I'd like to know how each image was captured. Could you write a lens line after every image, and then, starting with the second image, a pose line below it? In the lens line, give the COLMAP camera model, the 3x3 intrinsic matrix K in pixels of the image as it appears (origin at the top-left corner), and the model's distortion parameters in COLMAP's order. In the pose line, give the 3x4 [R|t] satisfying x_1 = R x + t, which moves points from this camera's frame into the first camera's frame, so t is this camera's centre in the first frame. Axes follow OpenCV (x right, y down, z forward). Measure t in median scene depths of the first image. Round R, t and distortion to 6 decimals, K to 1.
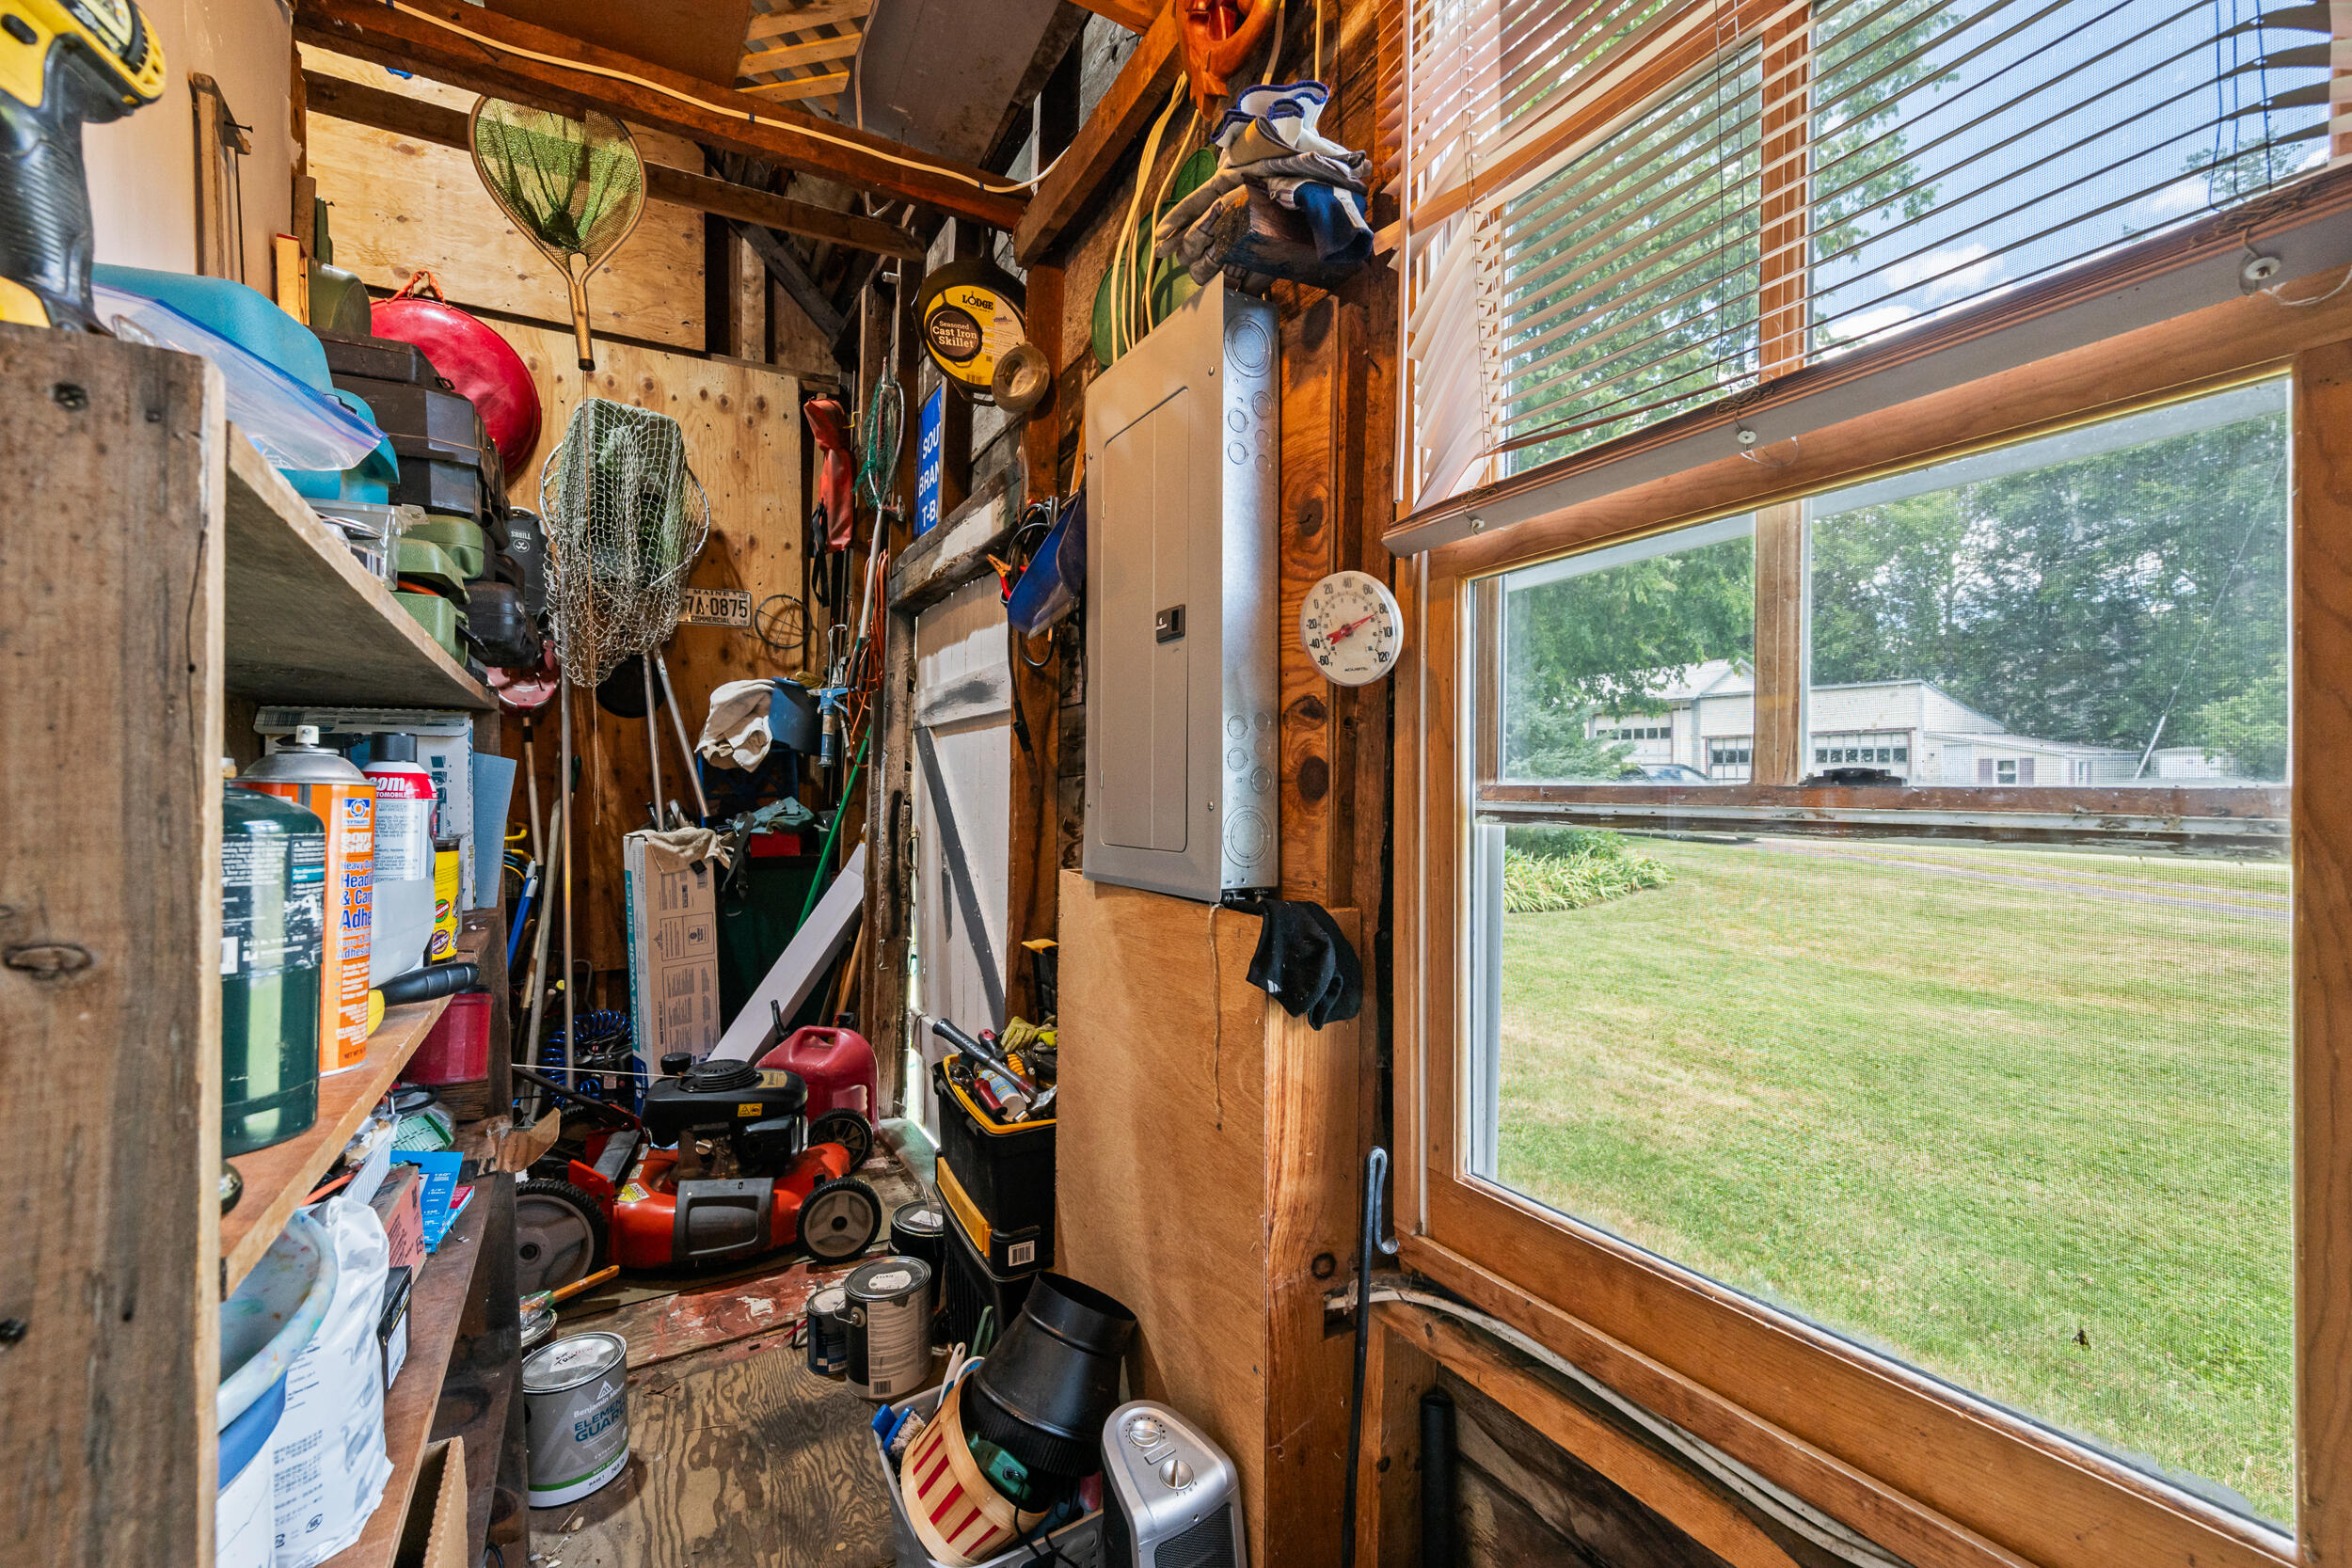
lens RADIAL K [[940.3, 0, 1179.4], [0, 940.3, 784.6], [0, 0, 1]] dist [0.000644, -0.000329]
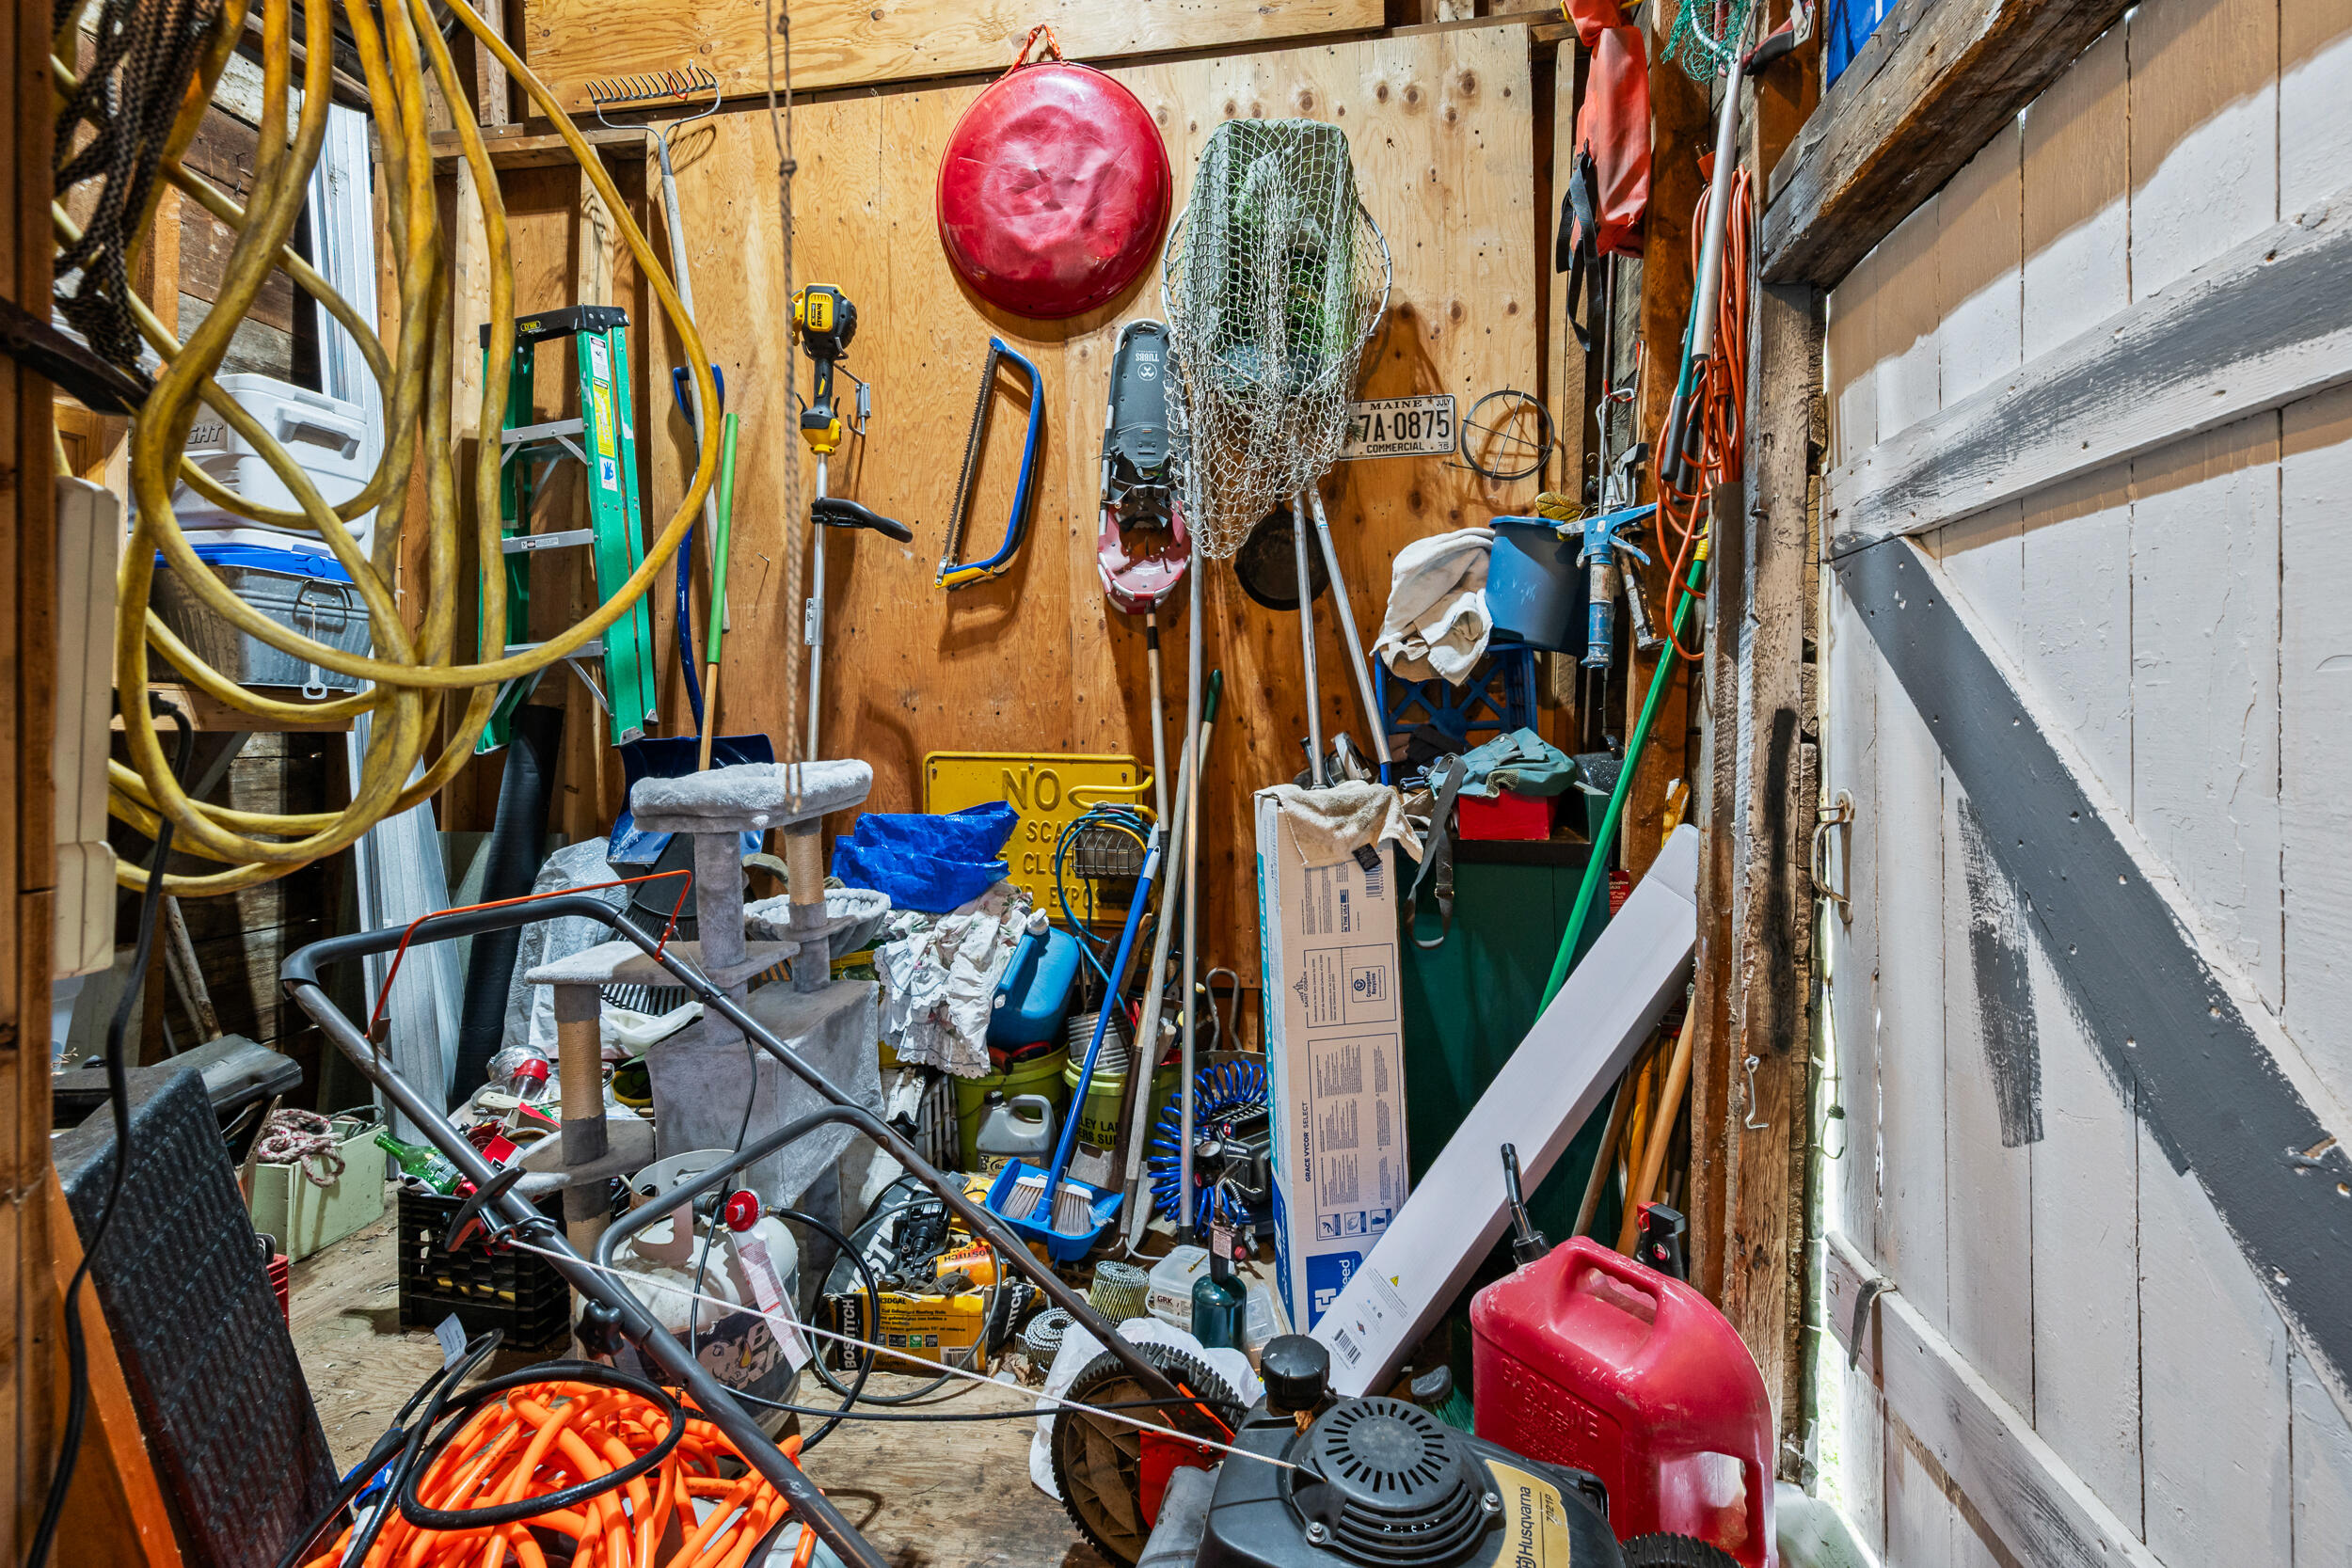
lens RADIAL K [[940.3, 0, 1211.9], [0, 940.3, 725.0], [0, 0, 1]] dist [0.000644, -0.000329]
pose [[0.778420, -0.007782, -0.627695, -0.220975], [0.005806, 0.999970, -0.005197, 0.013475], [0.627716, 0.000401, 0.778442, 0.478247]]
